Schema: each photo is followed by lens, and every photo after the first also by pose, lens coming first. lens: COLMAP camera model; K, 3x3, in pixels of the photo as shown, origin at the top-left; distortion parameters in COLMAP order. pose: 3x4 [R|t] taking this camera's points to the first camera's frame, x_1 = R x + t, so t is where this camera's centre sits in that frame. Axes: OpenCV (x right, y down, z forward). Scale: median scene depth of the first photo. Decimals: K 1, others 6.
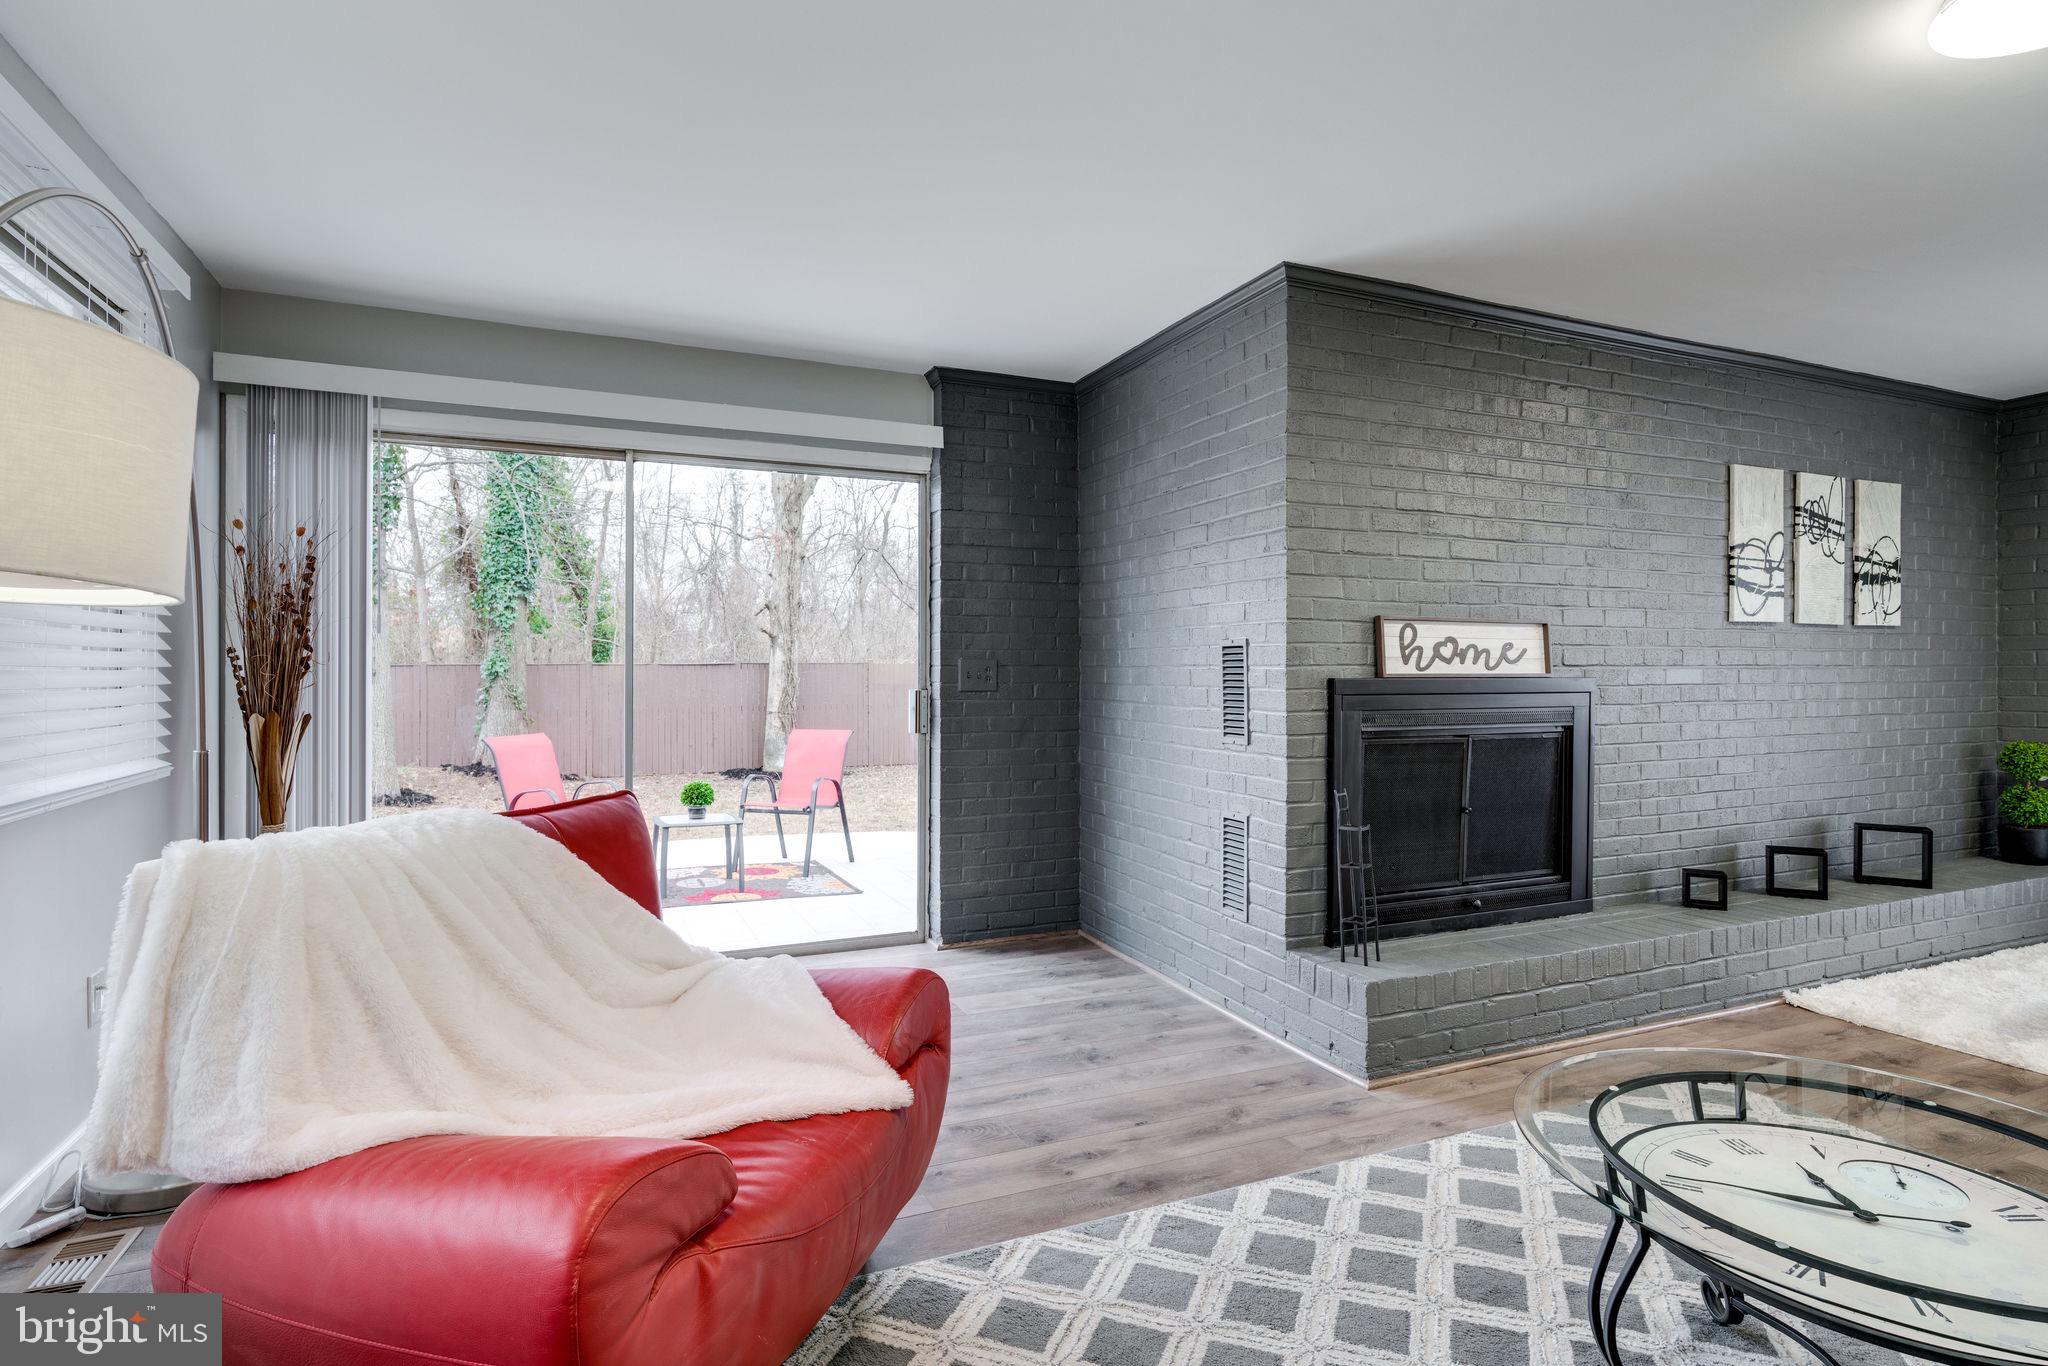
lens RADIAL K [[1025.0, 0, 1025.7], [0, 1025.0, 675.8], [0, 0, 1]] dist [-0.003019, -0.000064]
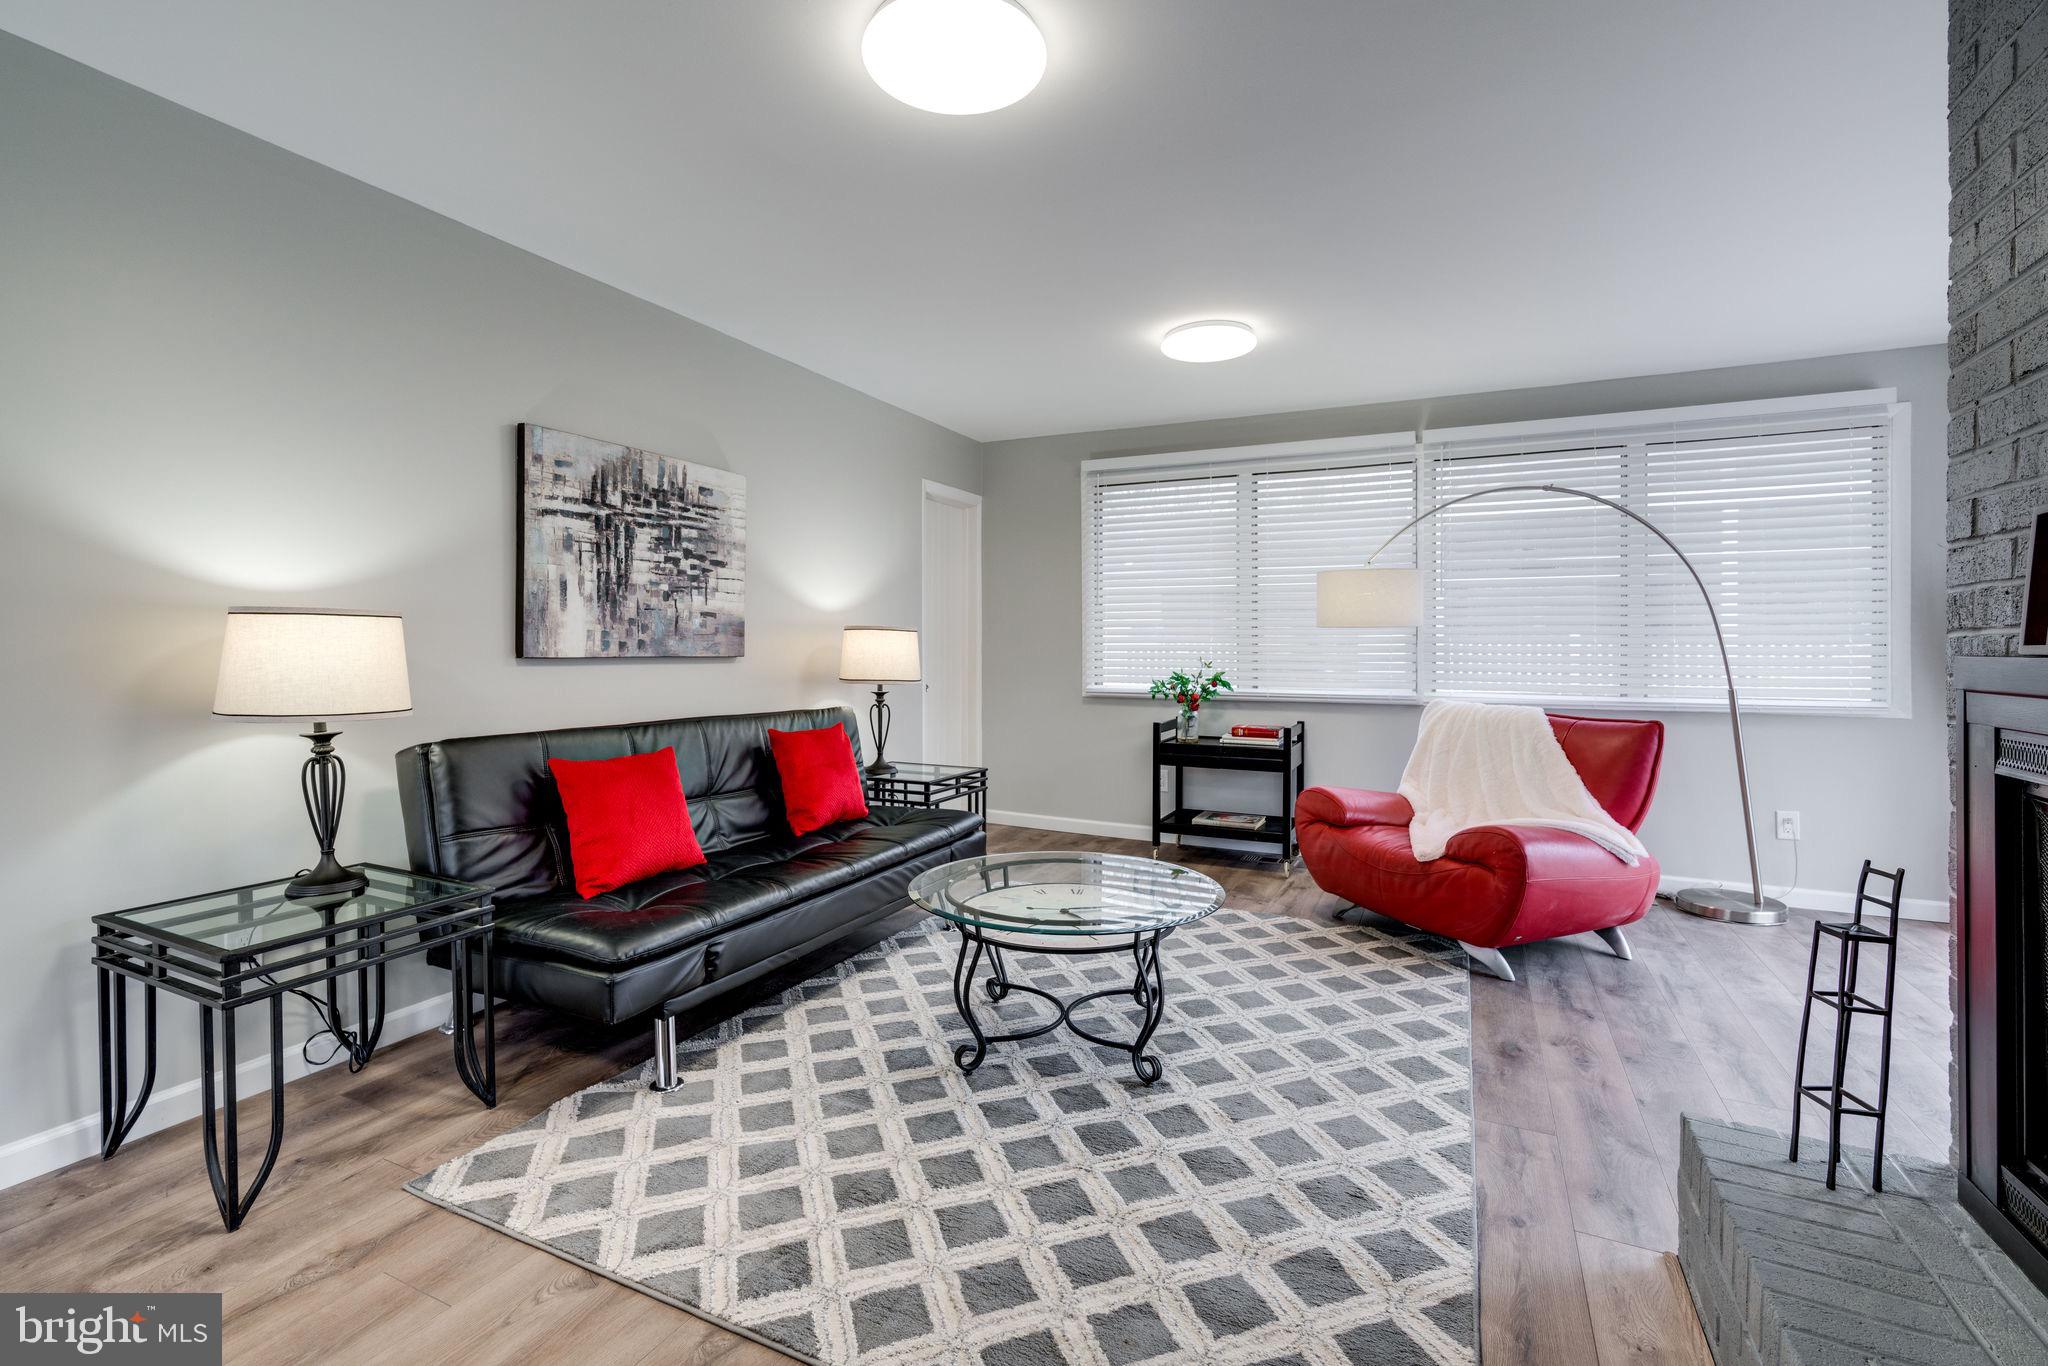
lens RADIAL K [[922.5, 0, 1012.7], [0, 922.5, 662.9], [0, 0, 1]] dist [-0.002947, 0.001592]
pose [[-0.763455, 0.009480, -0.645792, 0.845956], [0.000490, 0.999900, 0.014098, -0.000823], [0.645861, 0.010447, -0.763384, 0.943769]]
